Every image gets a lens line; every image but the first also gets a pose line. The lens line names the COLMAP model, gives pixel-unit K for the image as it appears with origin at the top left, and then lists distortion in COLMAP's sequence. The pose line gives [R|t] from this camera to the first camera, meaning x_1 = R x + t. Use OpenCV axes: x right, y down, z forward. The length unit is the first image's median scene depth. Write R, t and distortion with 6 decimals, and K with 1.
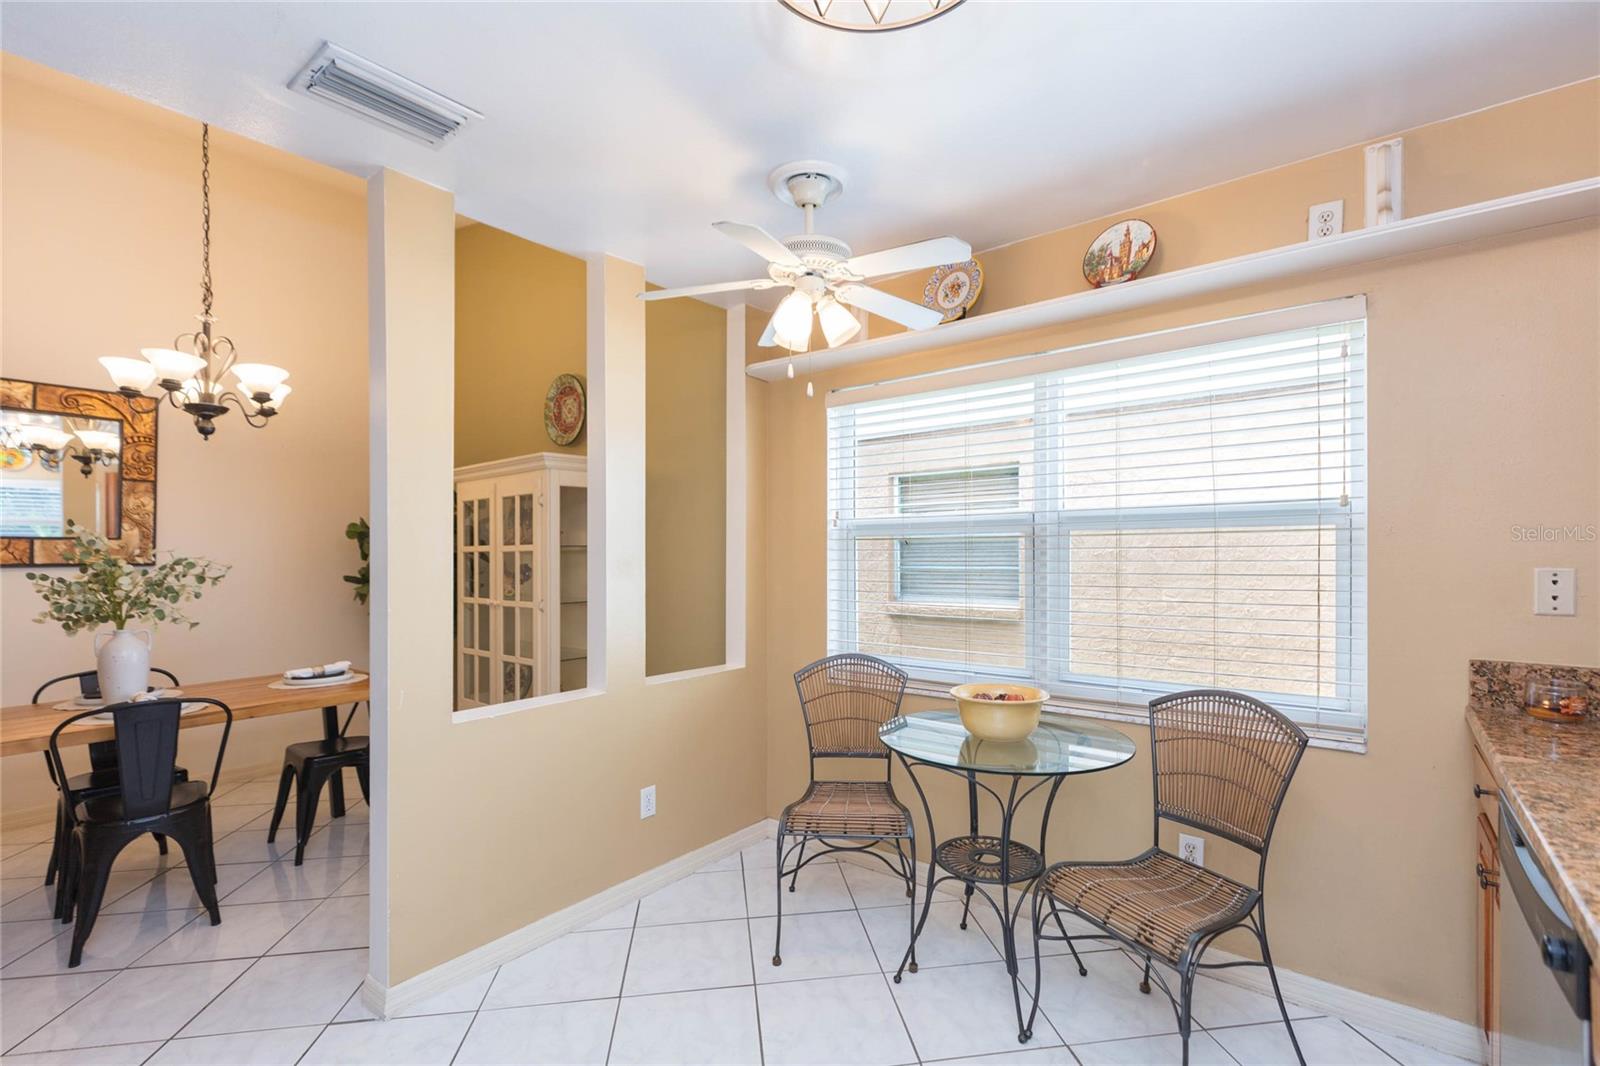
lens RADIAL K [[717.2, 0, 807.1], [0, 717.2, 551.4], [0, 0, 1]] dist [0.001933, -0.000117]
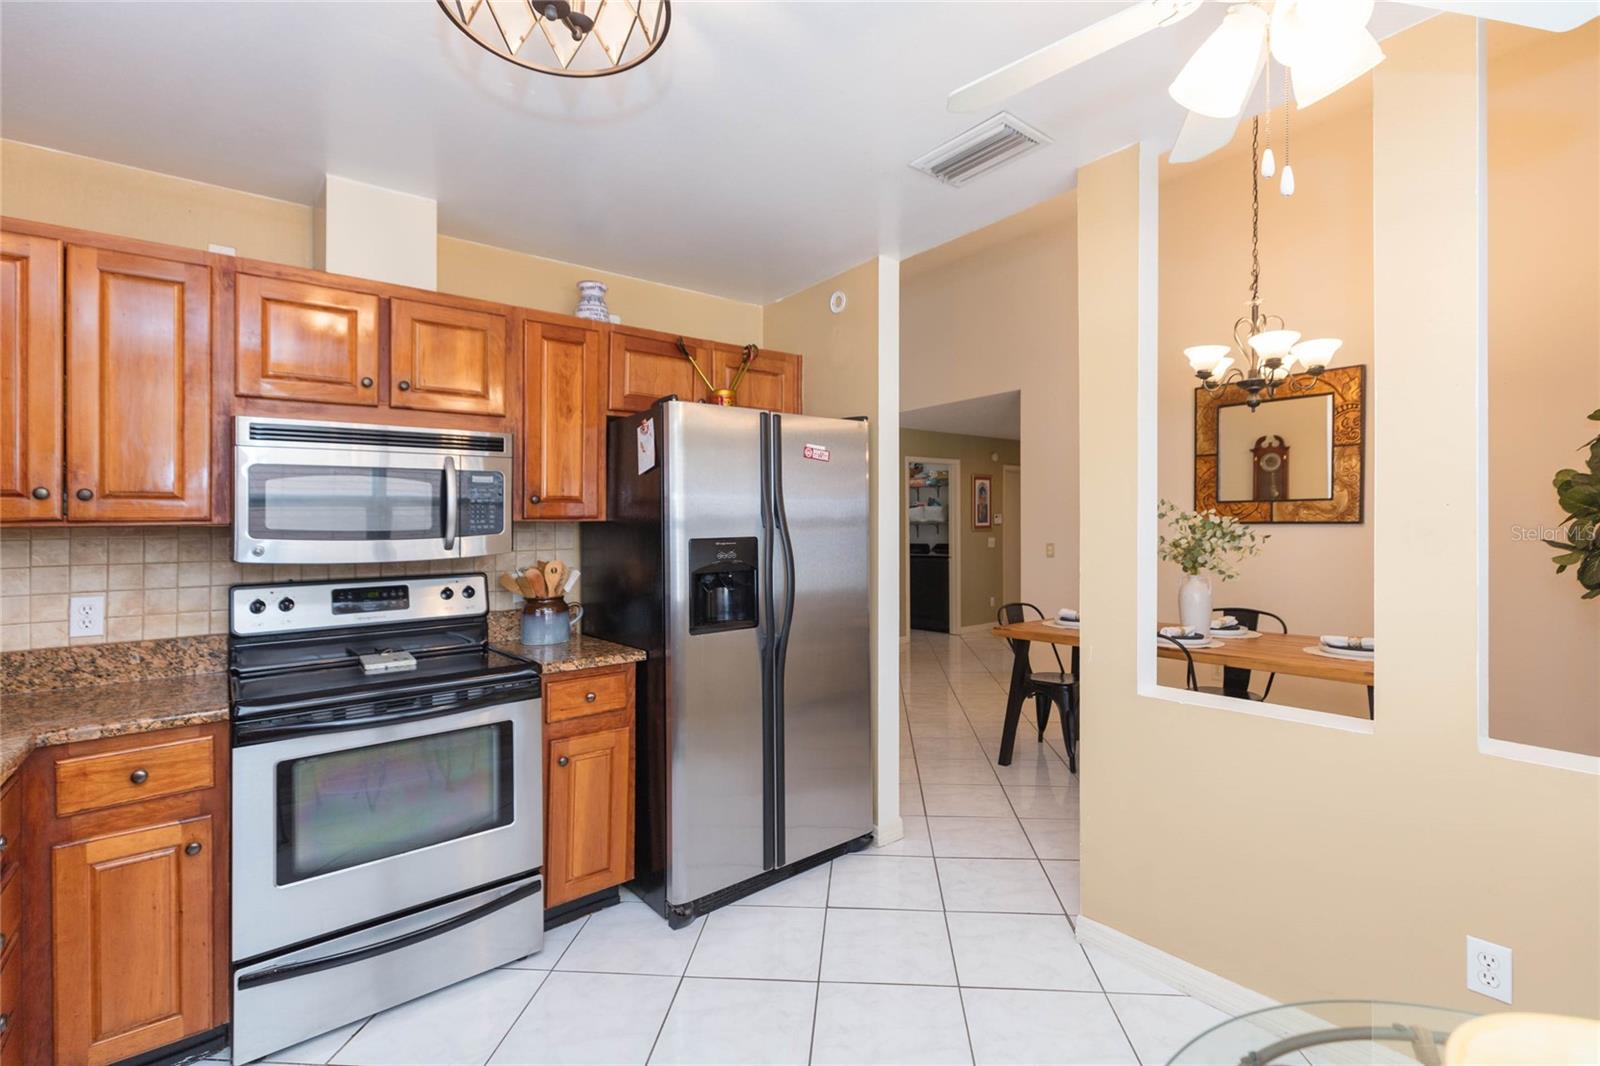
lens RADIAL K [[720.3, 0, 815.1], [0, 720.3, 530.6], [0, 0, 1]] dist [0.003108, 0.000740]
pose [[-0.211266, 0.016068, -0.977297, 0.372426], [0.022730, 0.999675, 0.011522, -0.000757], [0.977164, -0.019780, -0.211563, 0.544638]]
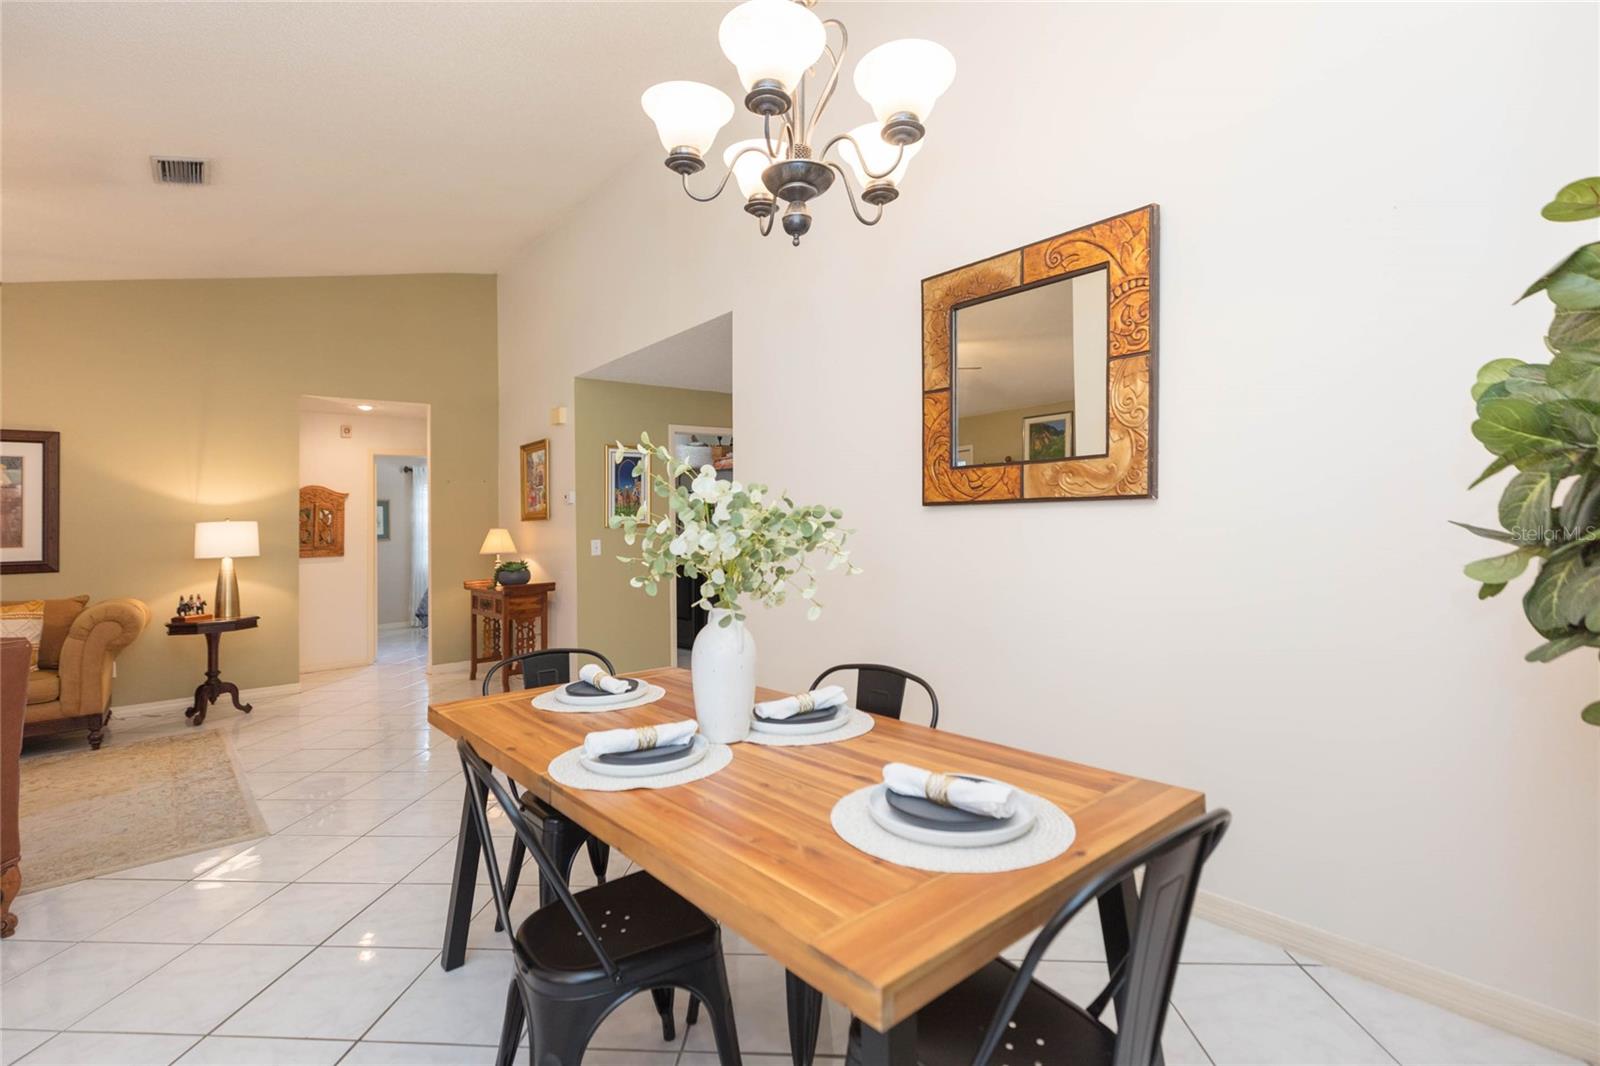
lens RADIAL K [[749.7, 0, 776.9], [0, 749.7, 540.5], [0, 0, 1]] dist [-0.002683, -0.000651]
pose [[-0.224963, 0.039958, -0.973548, -0.314972], [0.038777, 0.998734, 0.032032, 0.027840], [0.973595, -0.030546, -0.226228, 1.044687]]
